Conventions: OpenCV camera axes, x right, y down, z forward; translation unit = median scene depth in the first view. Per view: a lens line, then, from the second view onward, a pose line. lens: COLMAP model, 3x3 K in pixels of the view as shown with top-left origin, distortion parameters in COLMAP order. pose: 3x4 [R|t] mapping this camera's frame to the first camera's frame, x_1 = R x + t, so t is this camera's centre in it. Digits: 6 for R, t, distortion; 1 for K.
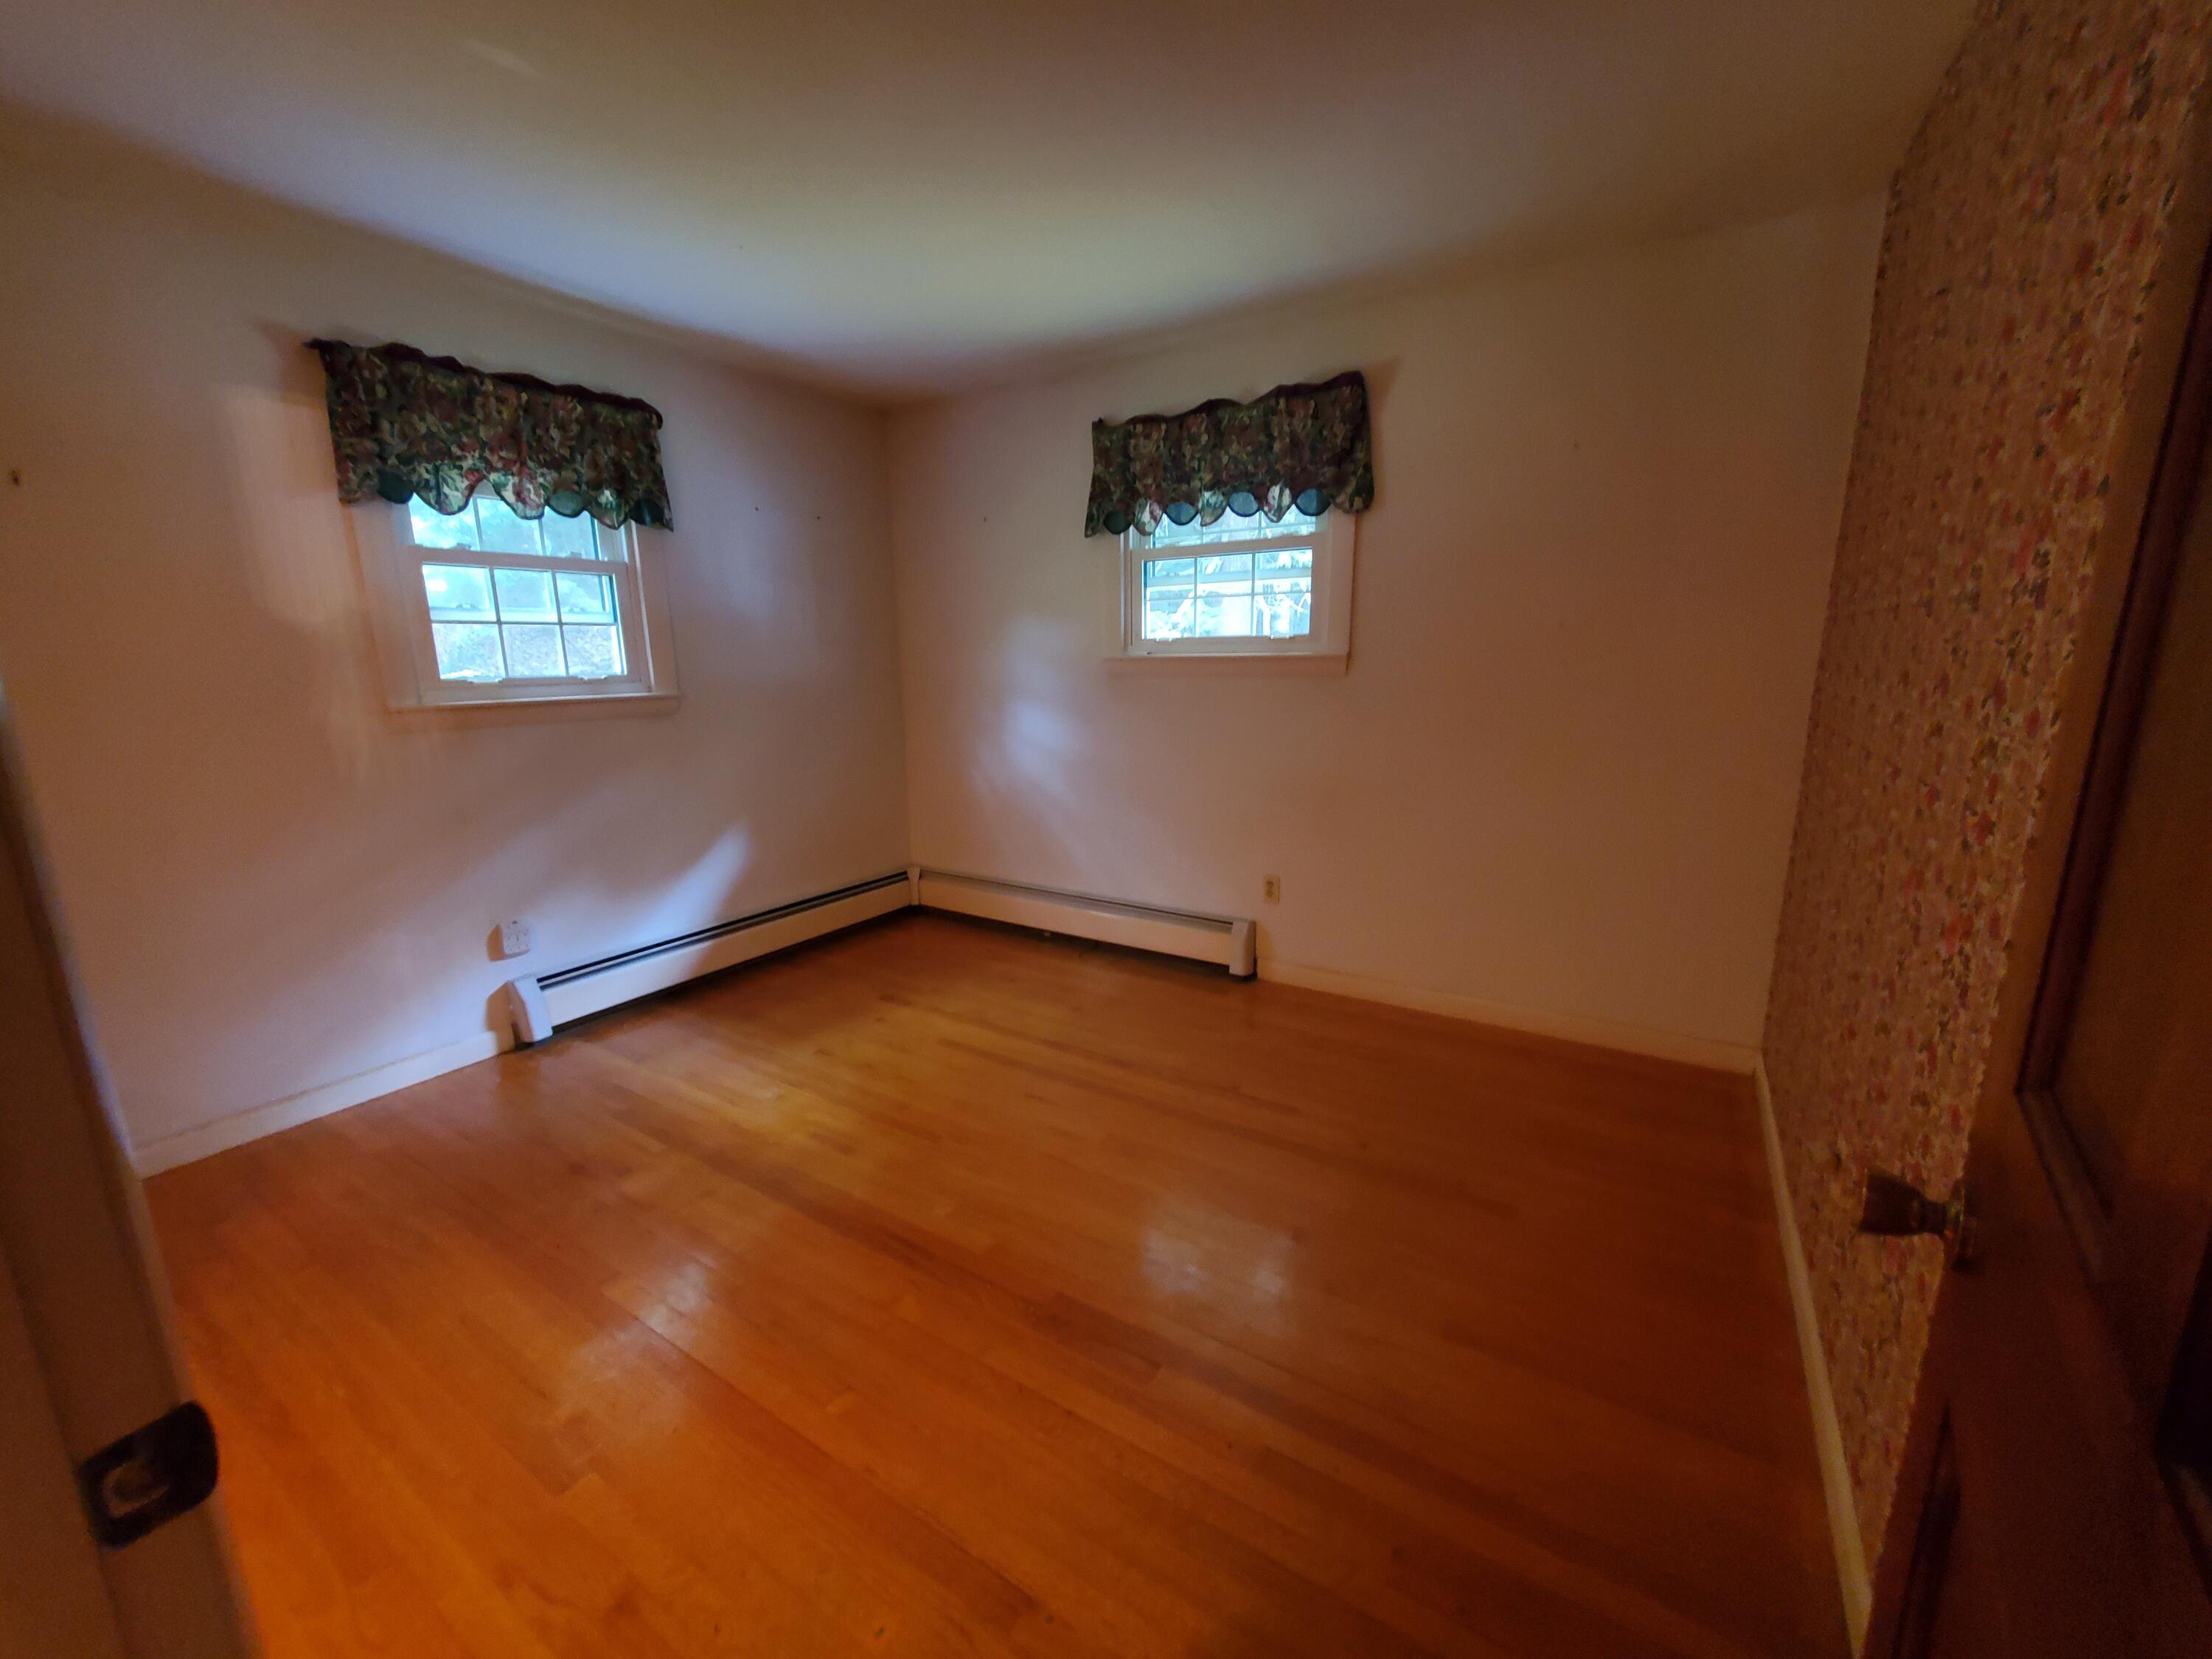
lens RADIAL K [[877.5, 0, 1105.7], [0, 877.5, 838.5], [0, 0, 1]] dist [0.011653, -0.000286]
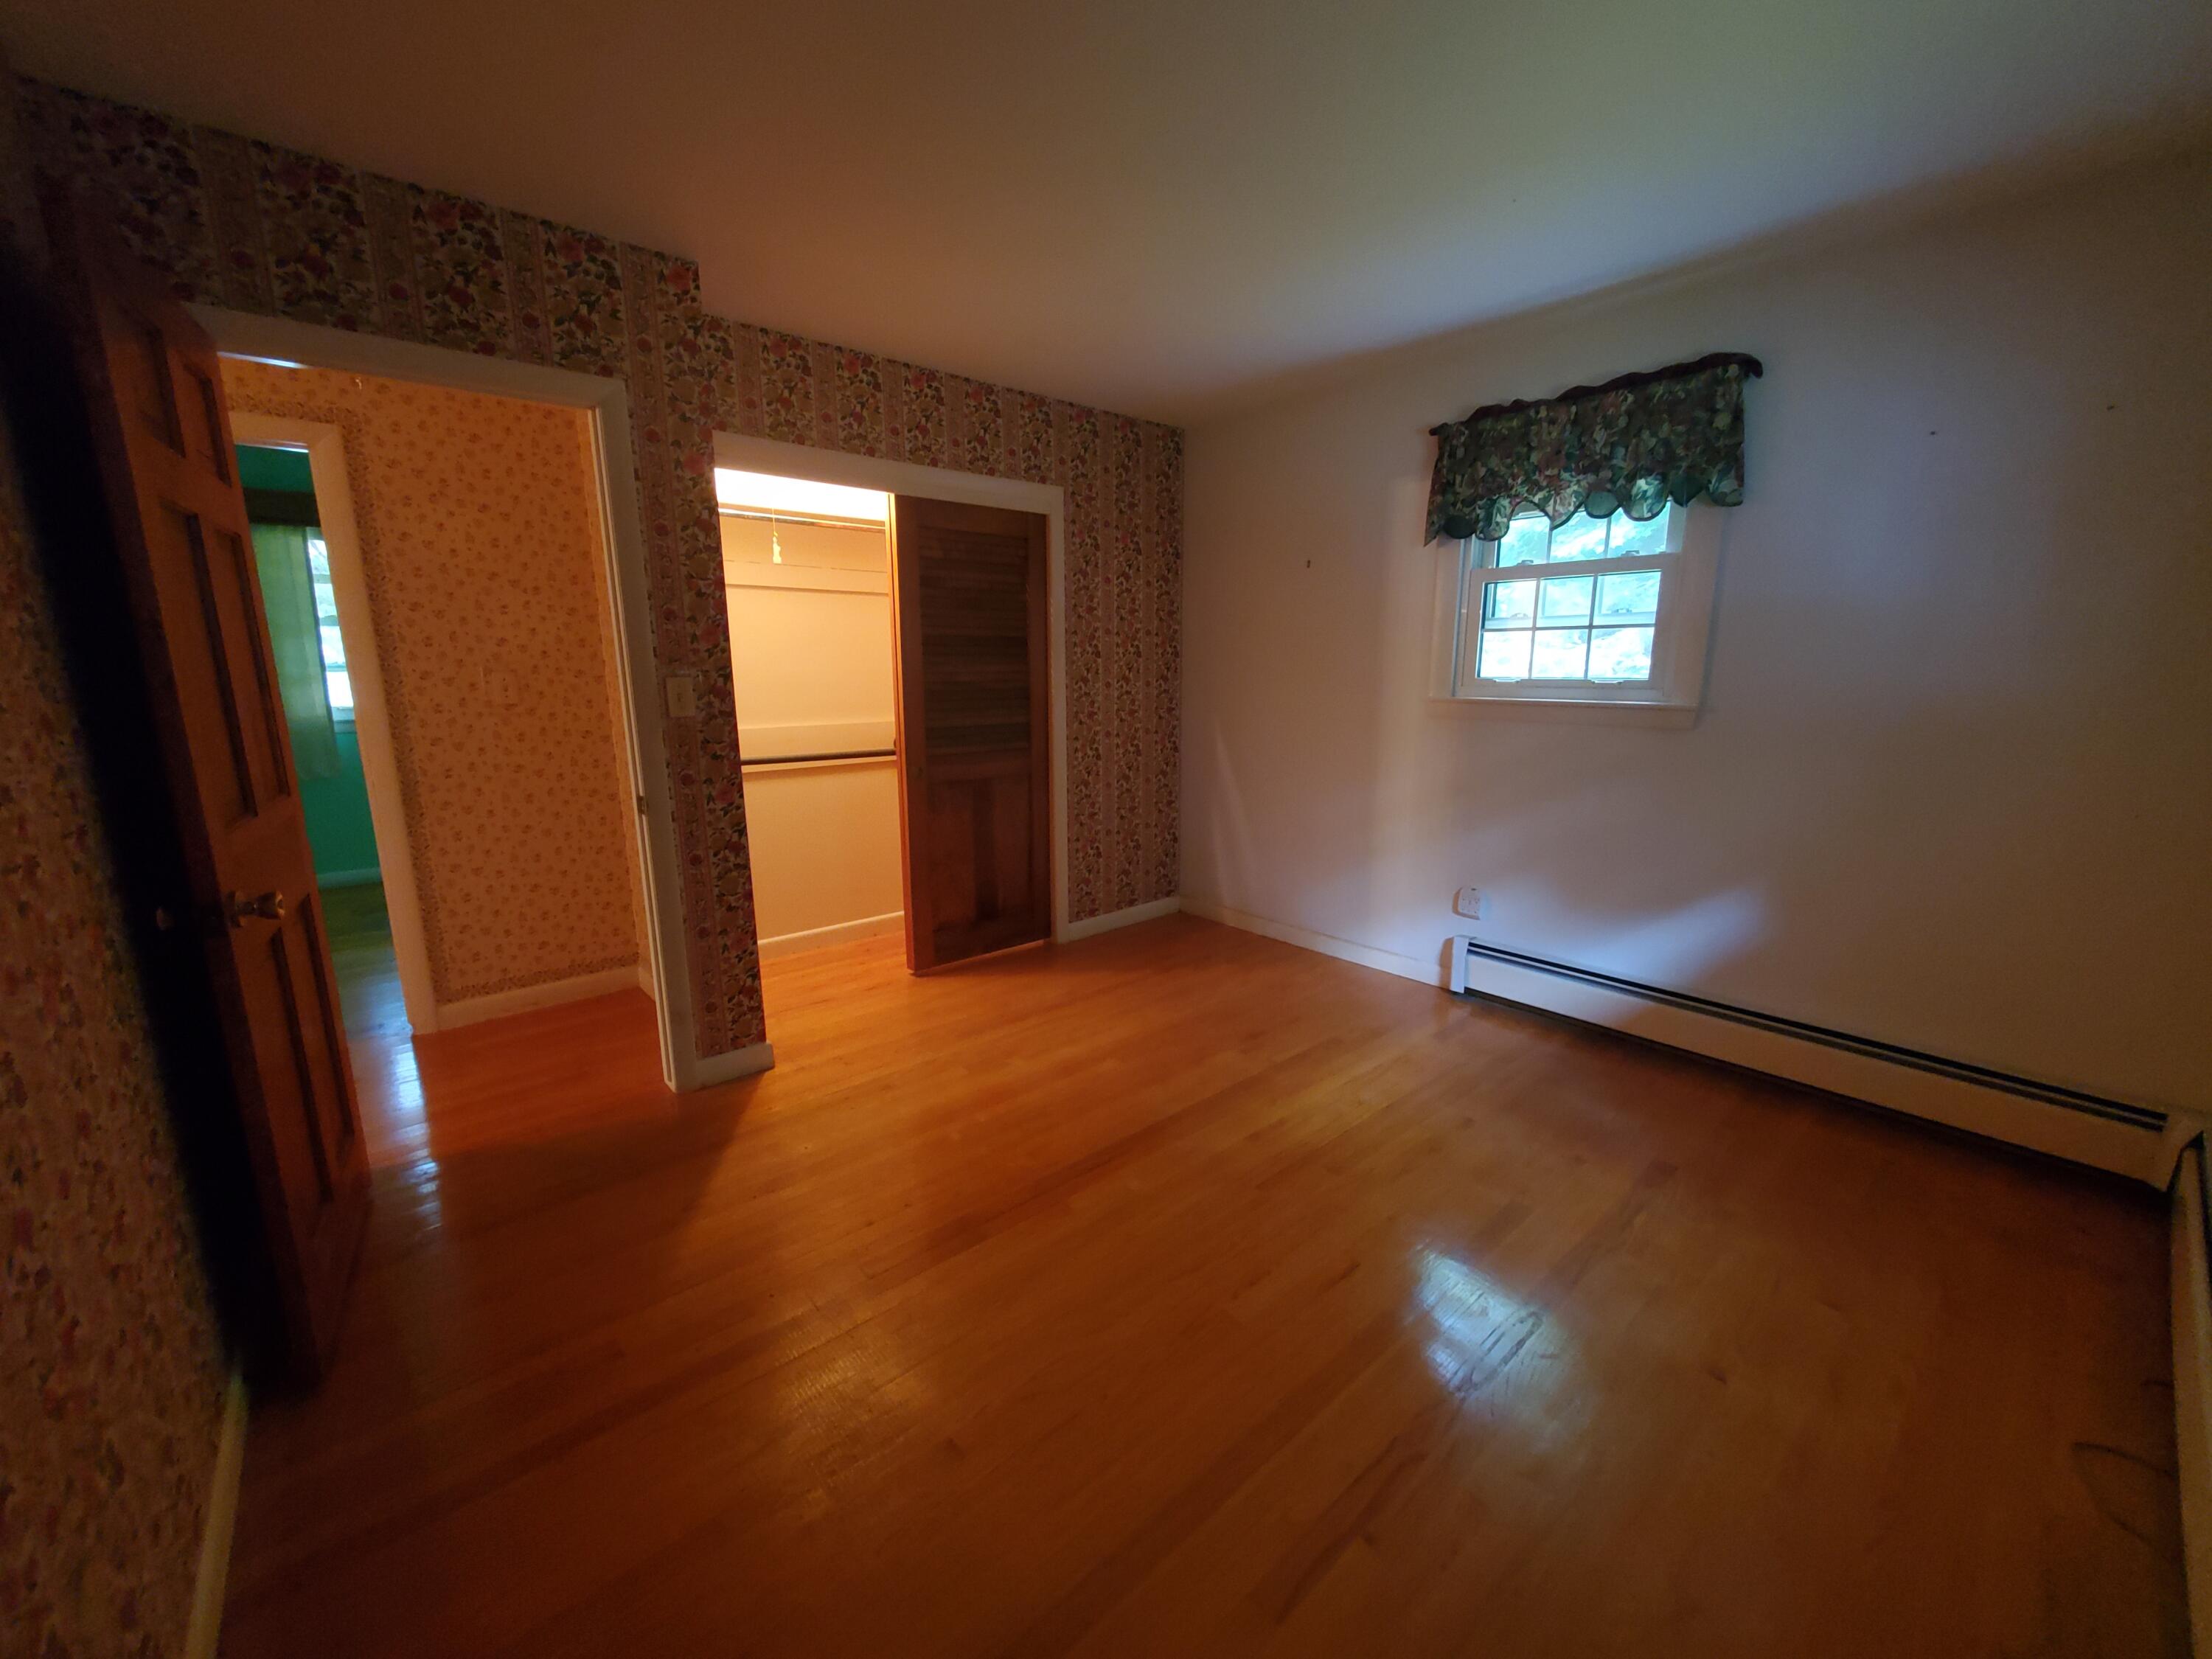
lens RADIAL K [[877.5, 0, 1105.7], [0, 877.5, 838.5], [0, 0, 1]] dist [0.011653, -0.000286]
pose [[-0.277203, 0.209987, -0.937584, 0.543667], [-0.195483, 0.943089, 0.269016, -0.187702], [0.940715, 0.257854, -0.220378, 0.803173]]
